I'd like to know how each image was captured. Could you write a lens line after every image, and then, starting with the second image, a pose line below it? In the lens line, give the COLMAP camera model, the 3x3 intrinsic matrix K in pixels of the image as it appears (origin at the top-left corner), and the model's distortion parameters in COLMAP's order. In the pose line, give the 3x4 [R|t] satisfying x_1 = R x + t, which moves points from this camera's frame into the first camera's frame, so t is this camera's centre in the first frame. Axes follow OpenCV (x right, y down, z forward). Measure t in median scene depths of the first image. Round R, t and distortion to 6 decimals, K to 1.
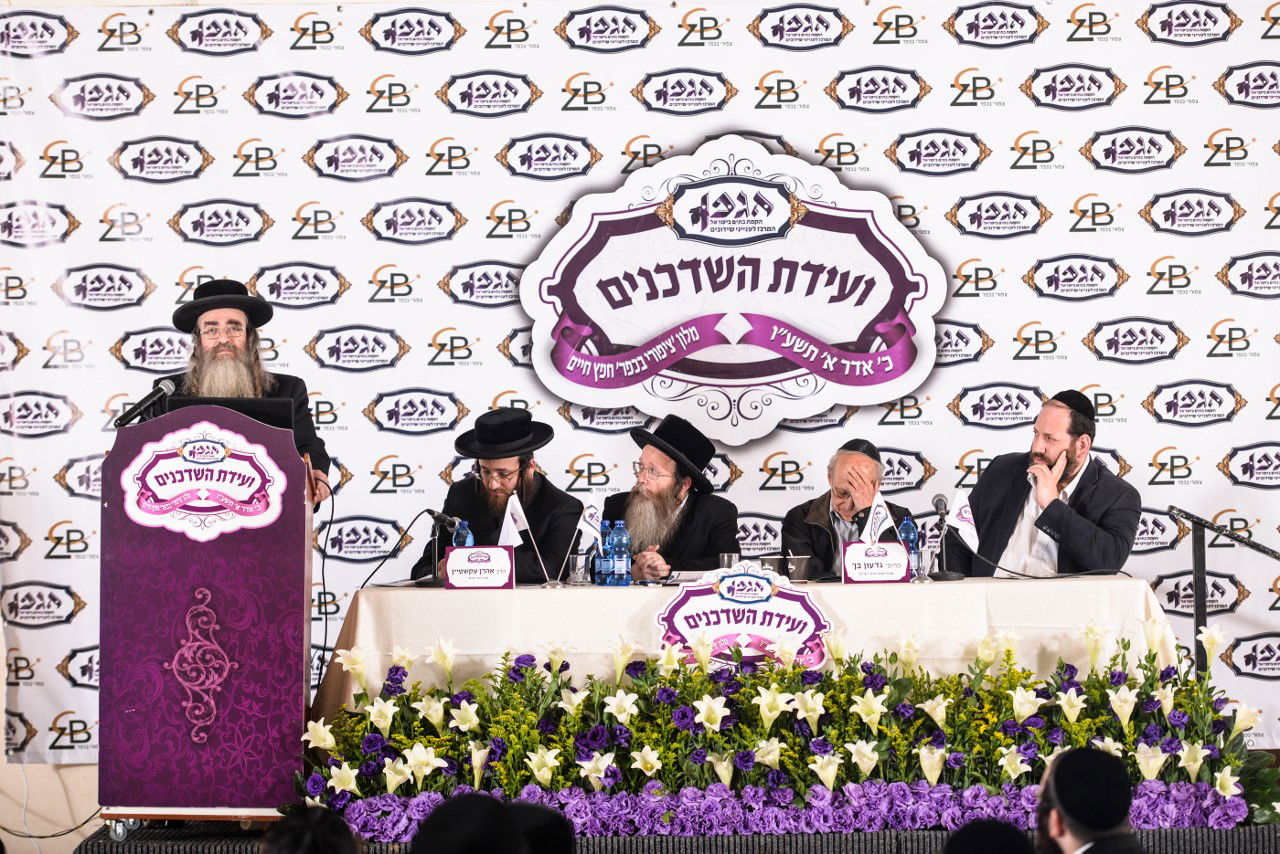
lens RADIAL K [[4323.2, 0, 639.5], [0, 4323.2, 428.9], [0, 0, 1]] dist [-0.168046, 0.000000]
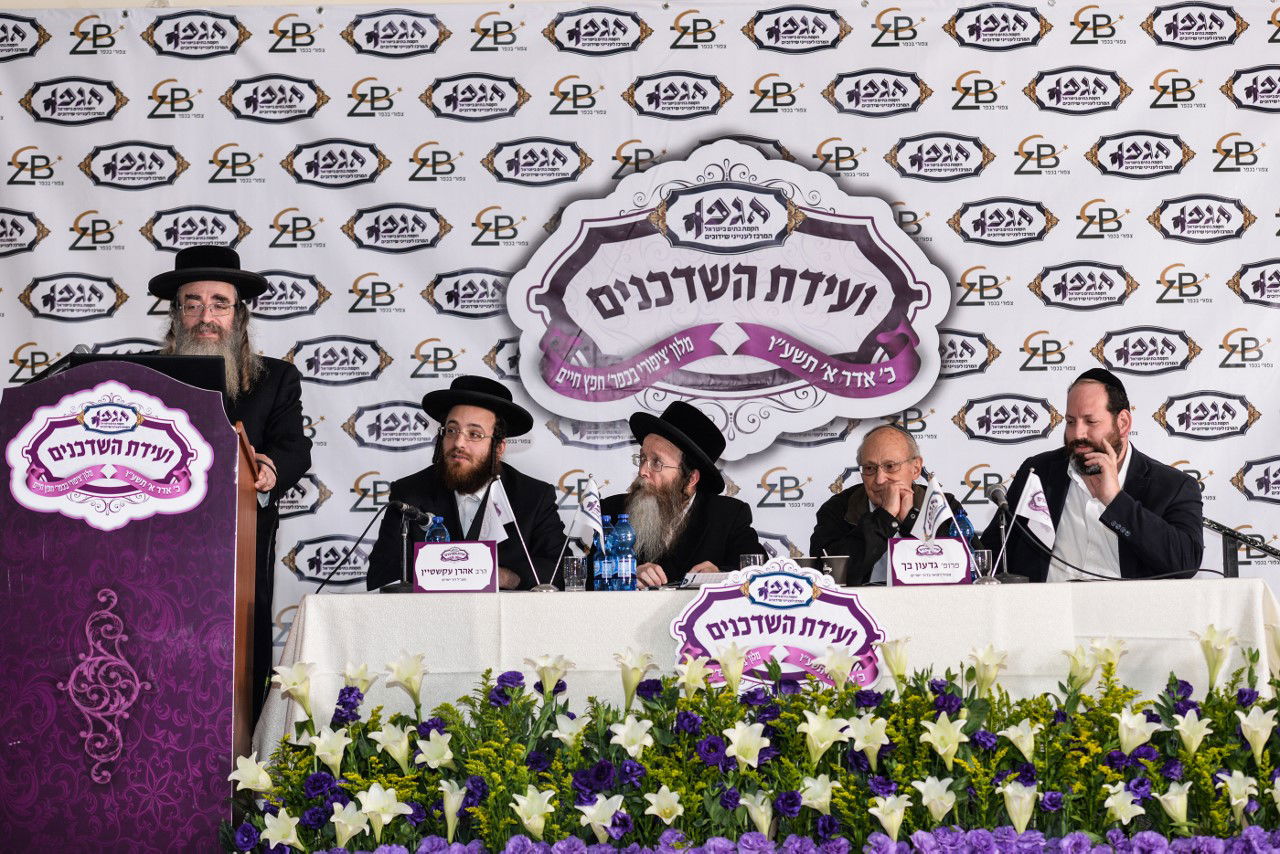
lens RADIAL K [[2549.9, 0, 644.0], [0, 2549.9, 419.8], [0, 0, 1]] dist [-0.112858, 0.000000]
pose [[0.999708, -0.001575, 0.024112, -0.010923], [0.002969, 0.998317, -0.057911, 0.027480], [-0.023980, 0.057966, 0.998031, 0.437391]]
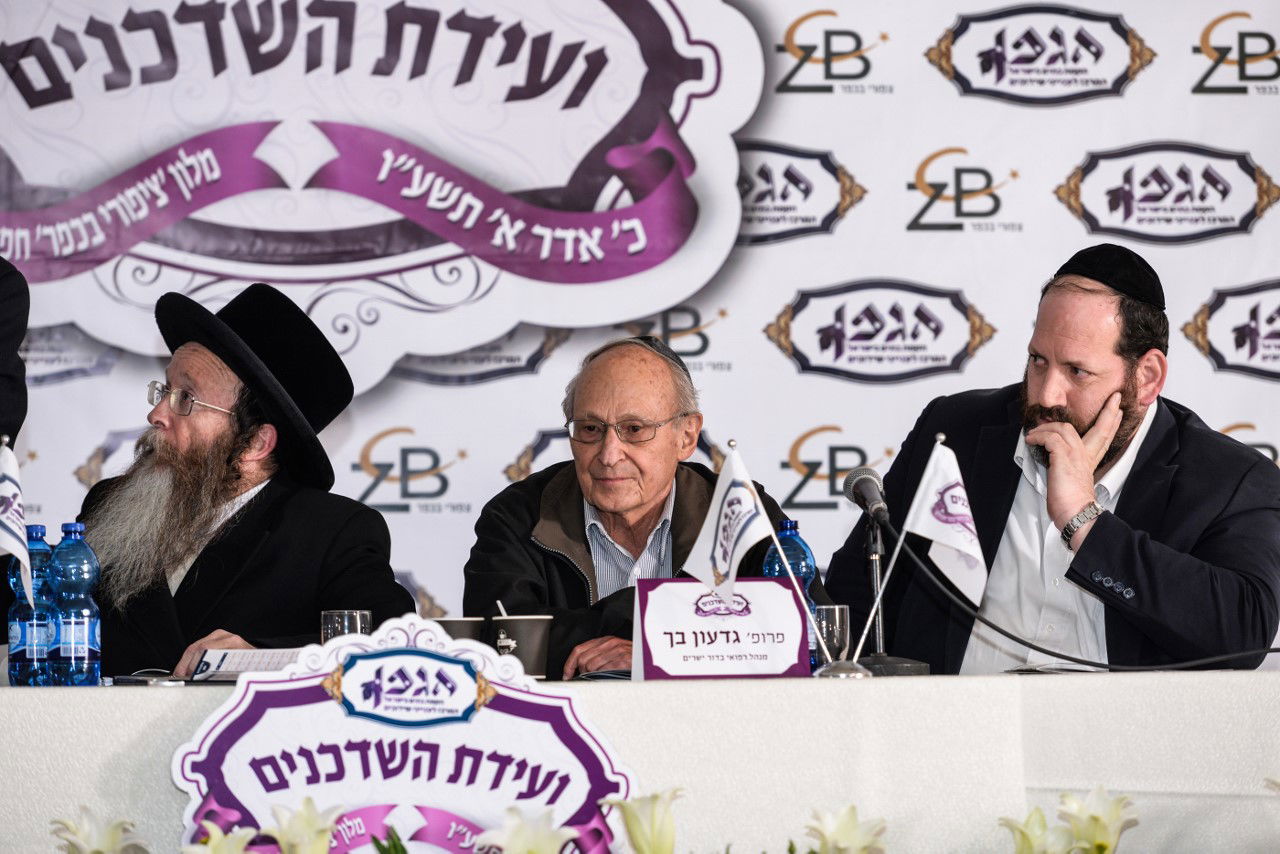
lens RADIAL K [[5306.1, 0, 639.1], [0, 5306.1, 428.1], [0, 0, 1]] dist [-0.136709, 0.000000]
pose [[0.991887, 0.008319, 0.126850, -0.012872], [-0.003229, 0.999183, -0.040275, 0.027686], [-0.127081, 0.039539, 0.991104, 0.446803]]
